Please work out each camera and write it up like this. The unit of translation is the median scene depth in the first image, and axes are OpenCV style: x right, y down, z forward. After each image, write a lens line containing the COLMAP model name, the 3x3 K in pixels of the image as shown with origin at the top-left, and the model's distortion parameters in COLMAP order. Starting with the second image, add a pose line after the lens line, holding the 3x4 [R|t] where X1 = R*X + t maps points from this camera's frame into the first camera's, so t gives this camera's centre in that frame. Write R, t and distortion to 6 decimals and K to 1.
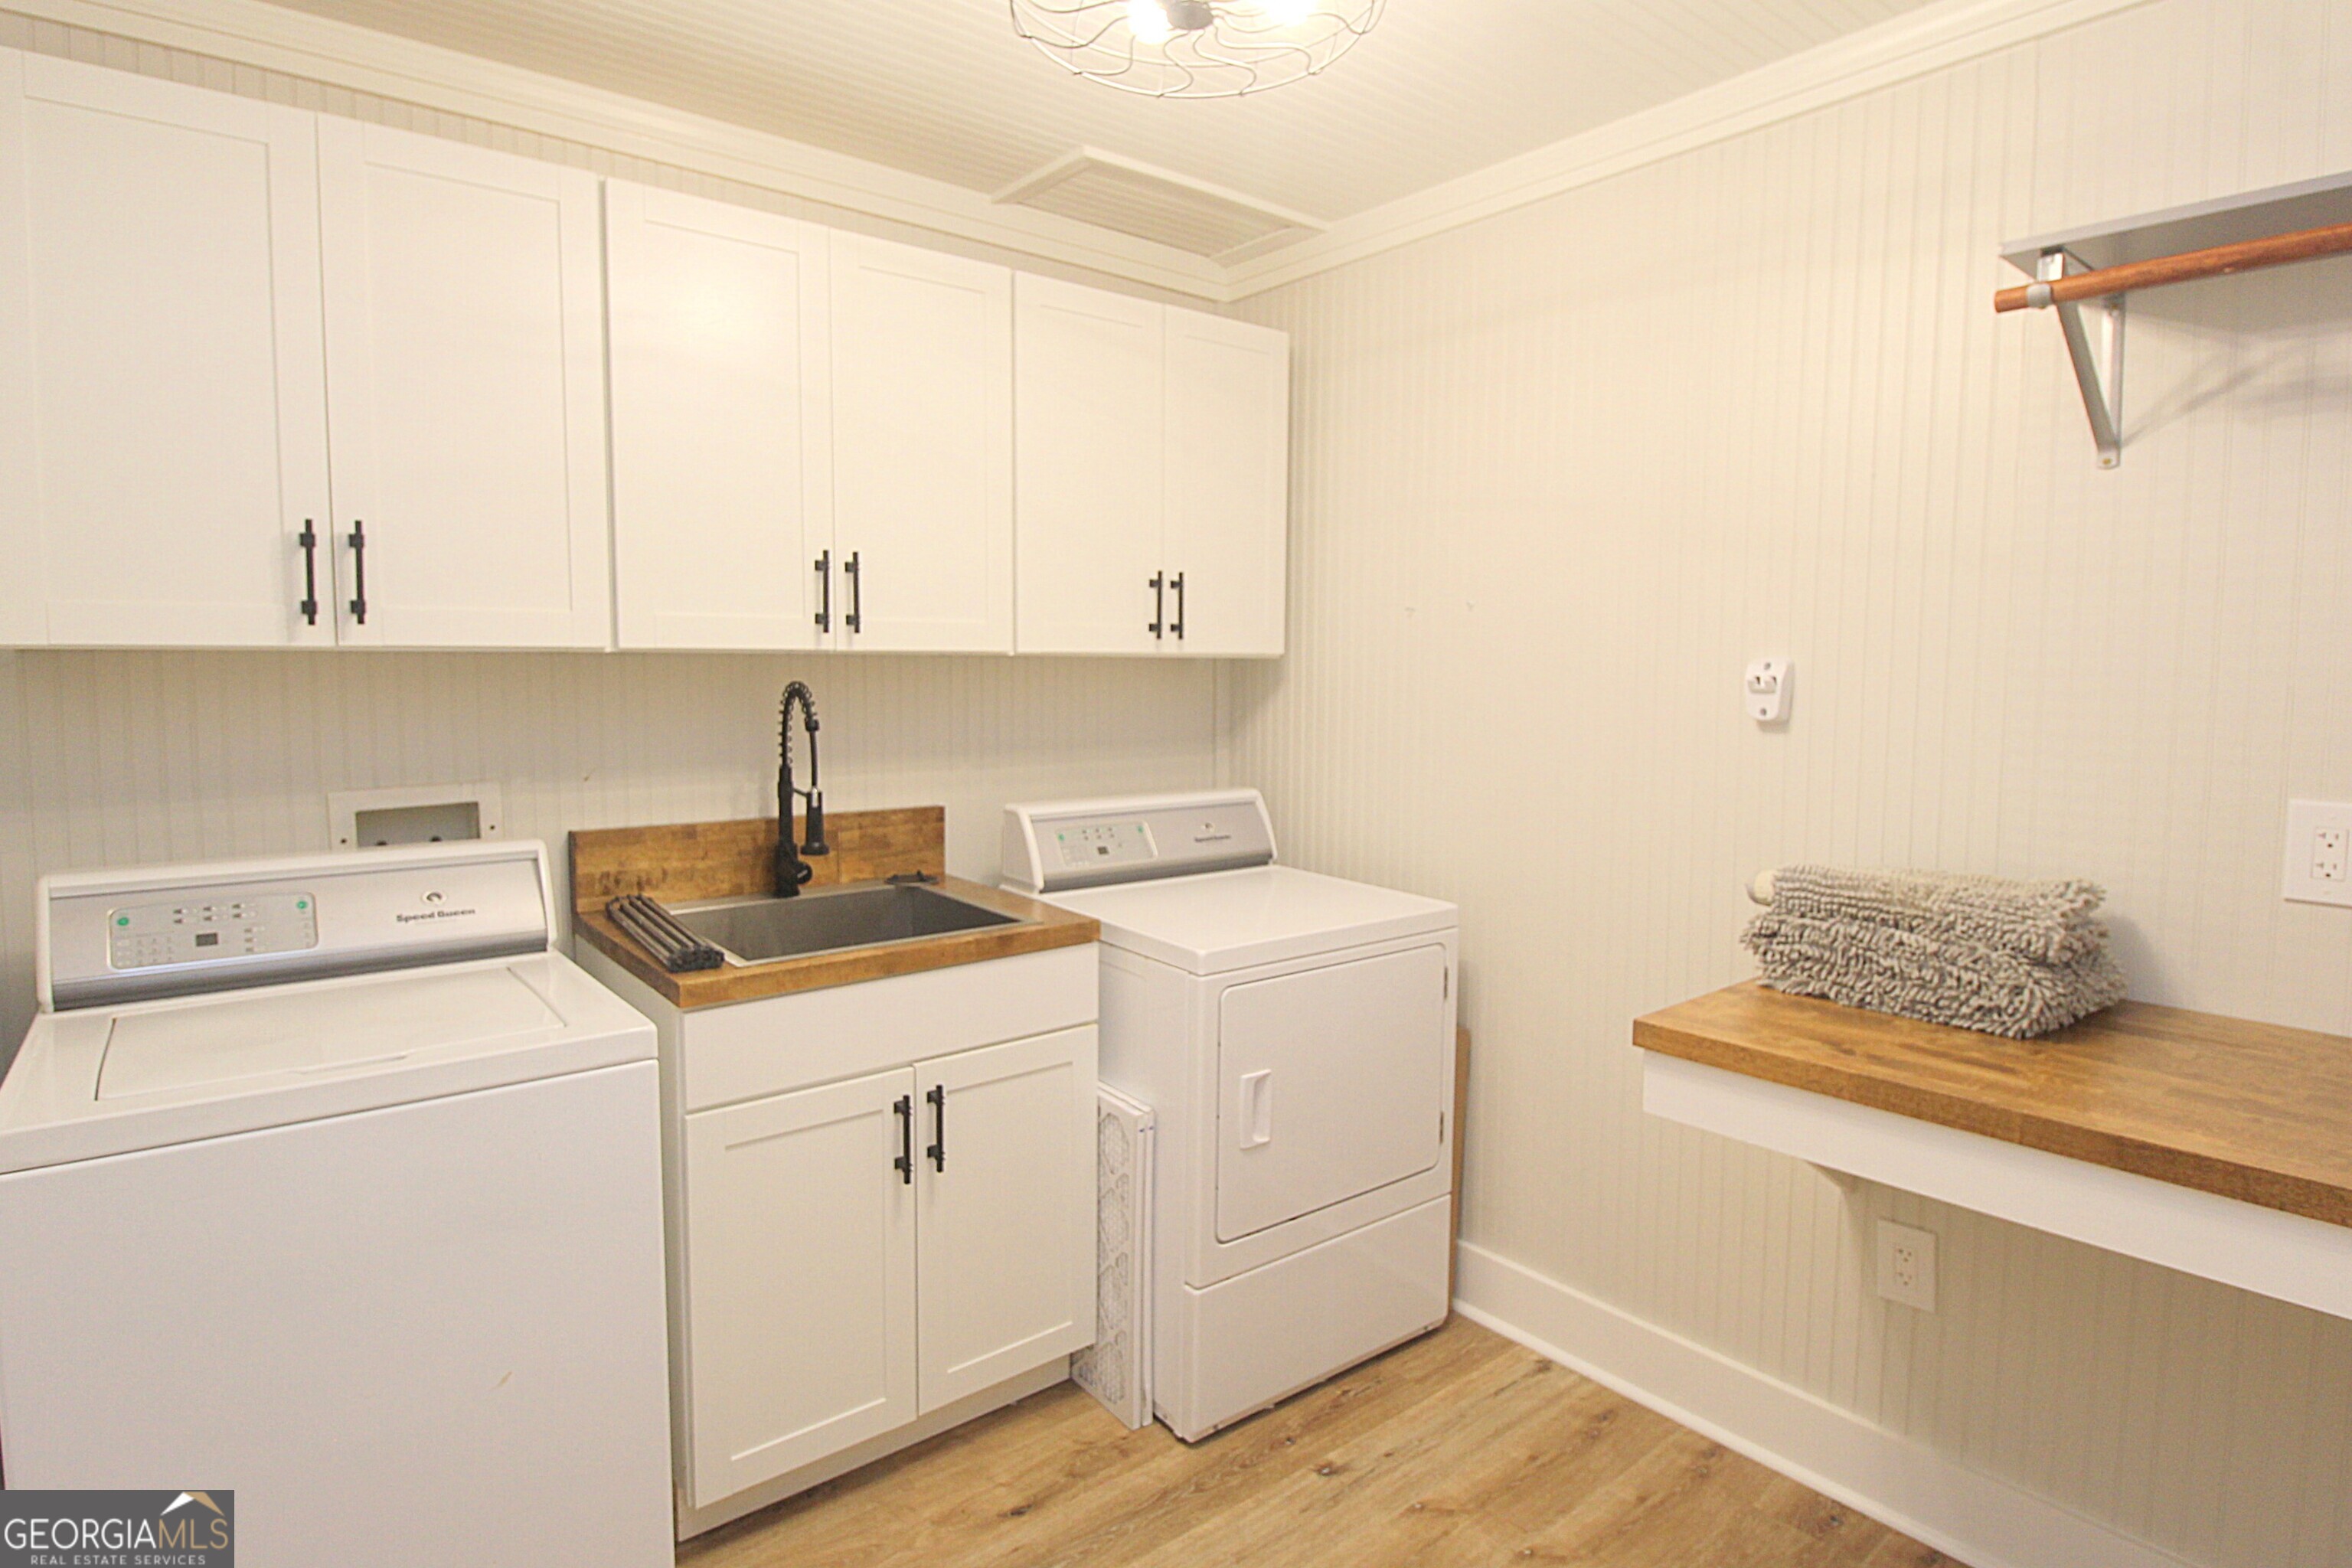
lens RADIAL K [[1199.7, 0, 1176.0], [0, 1199.7, 763.3], [0, 0, 1]] dist [-0.001031, -0.012254]
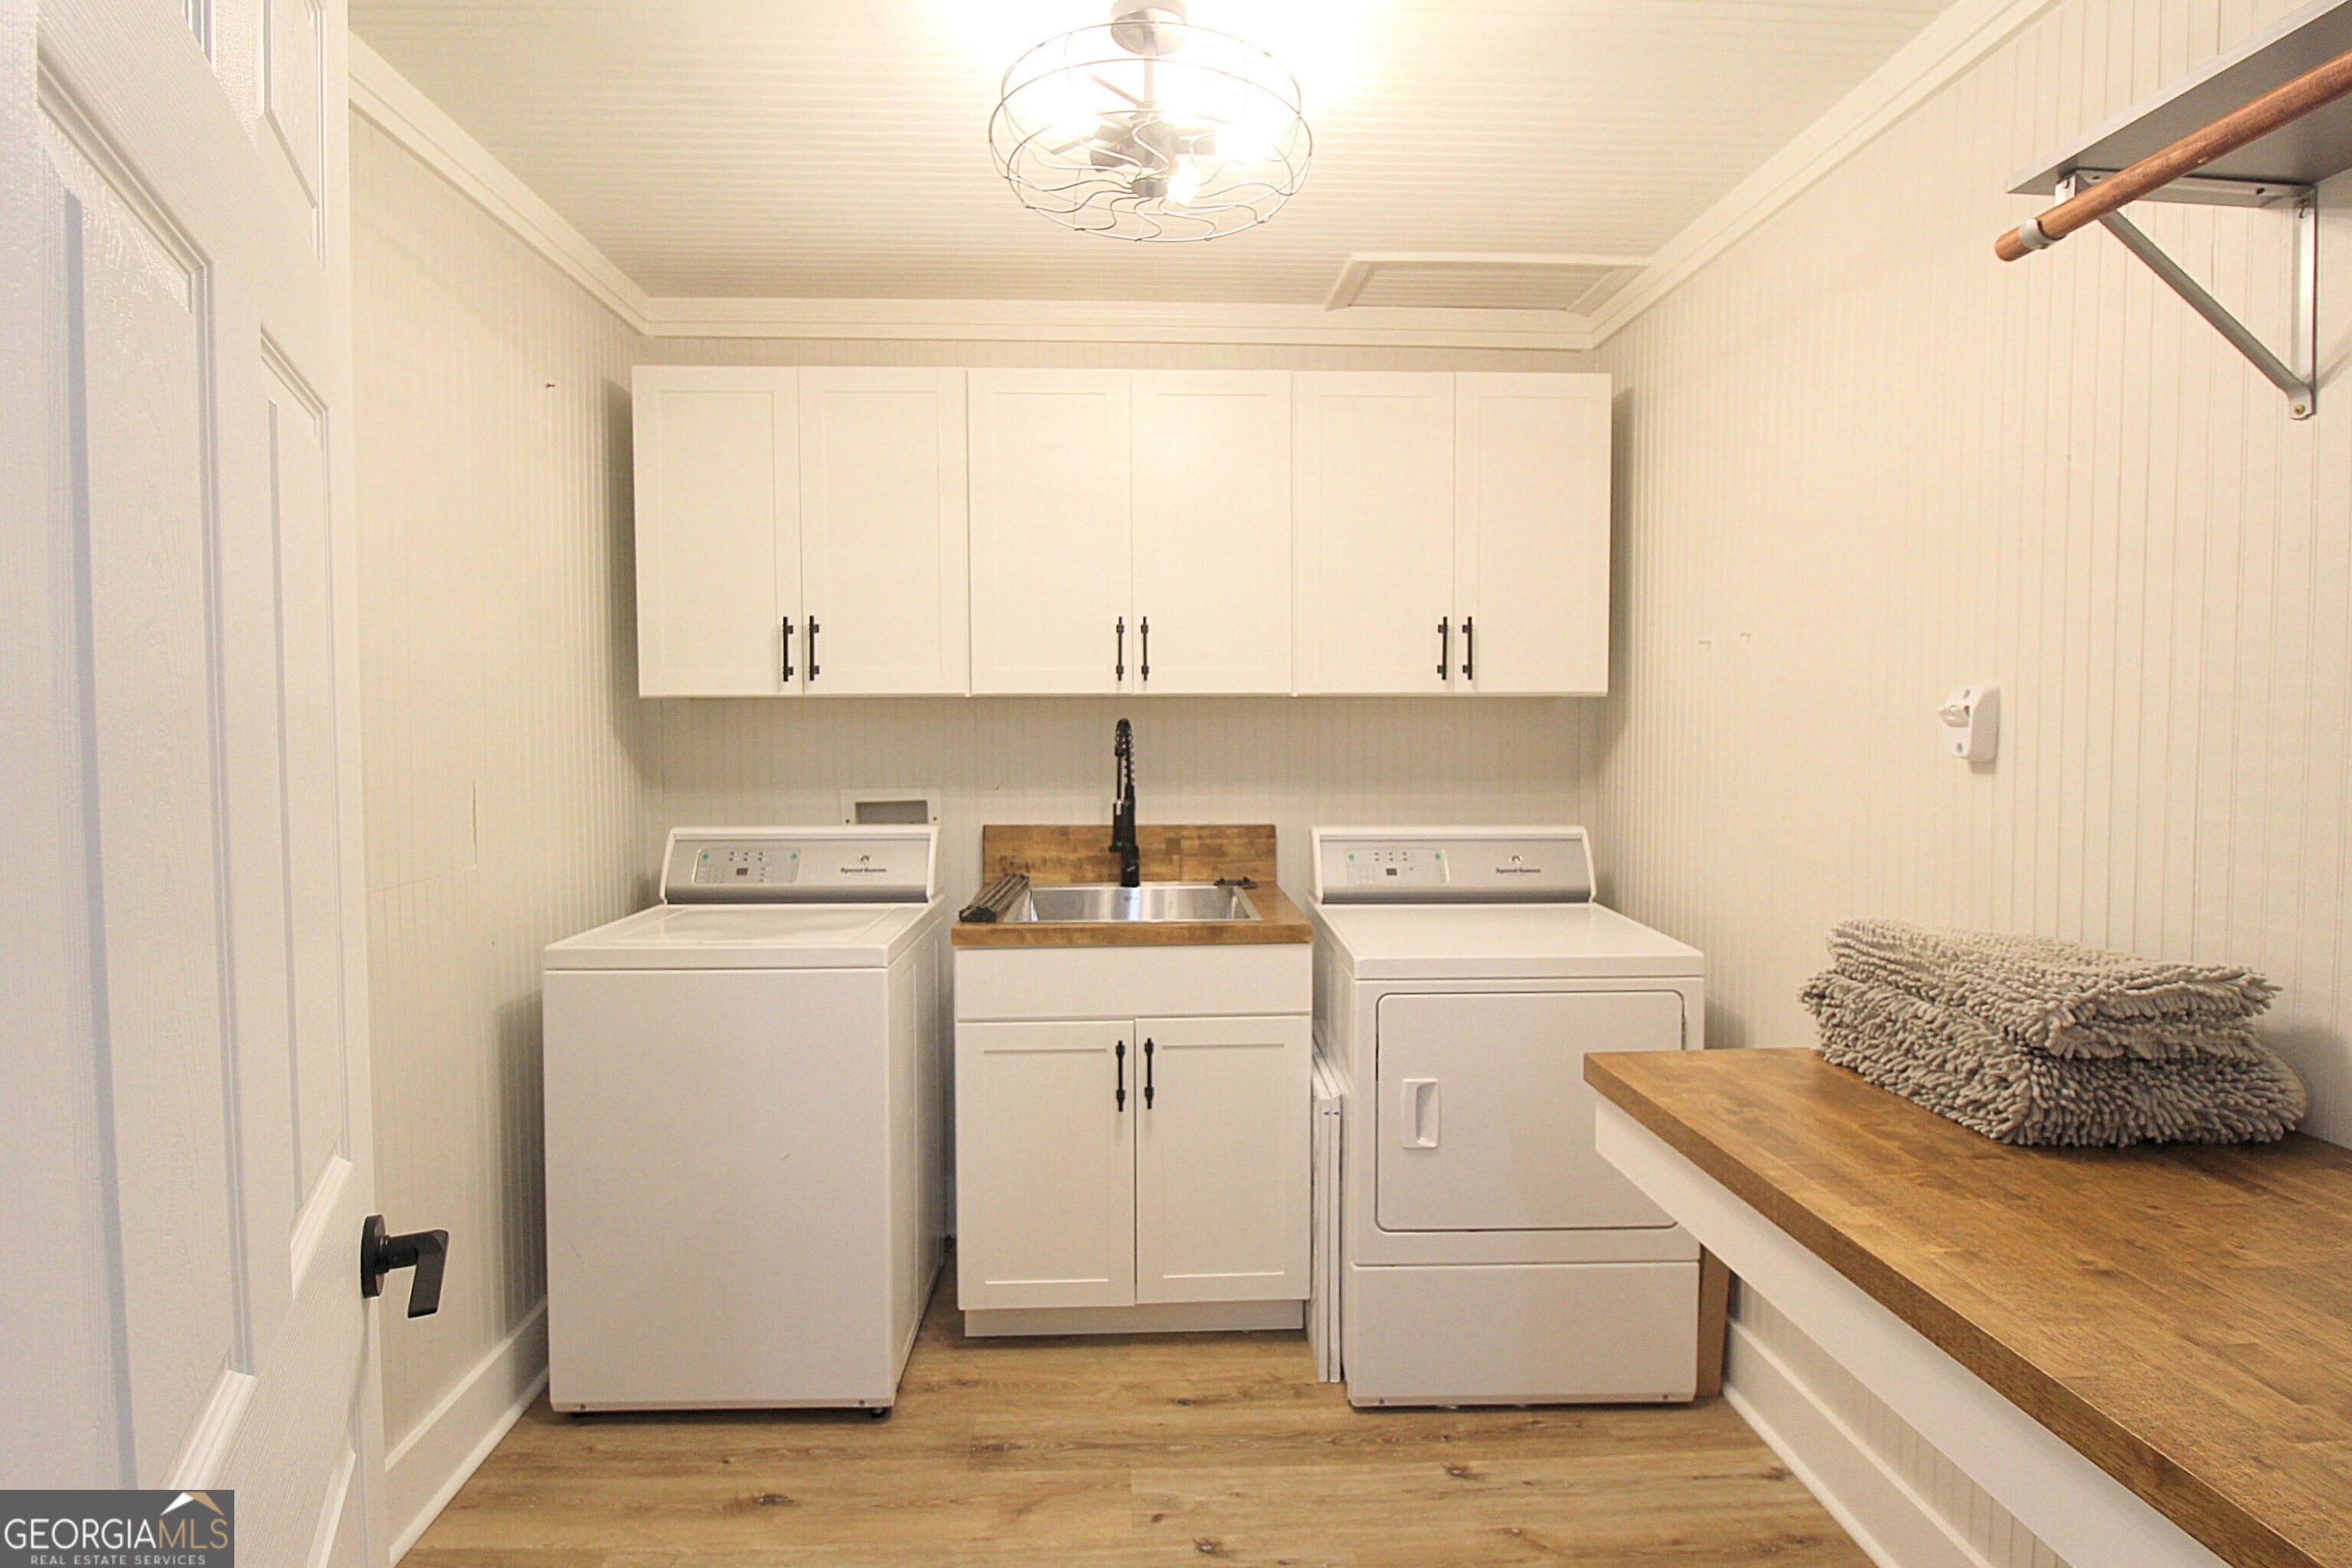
lens RADIAL K [[1199.7, 0, 1274.9], [0, 1199.7, 780.3], [0, 0, 1]] dist [-0.001031, -0.012254]
pose [[0.823509, 0.024581, -0.566770, 0.565770], [-0.040998, 0.999027, -0.016241, 0.013129], [0.565820, 0.036611, 0.823716, 0.030267]]
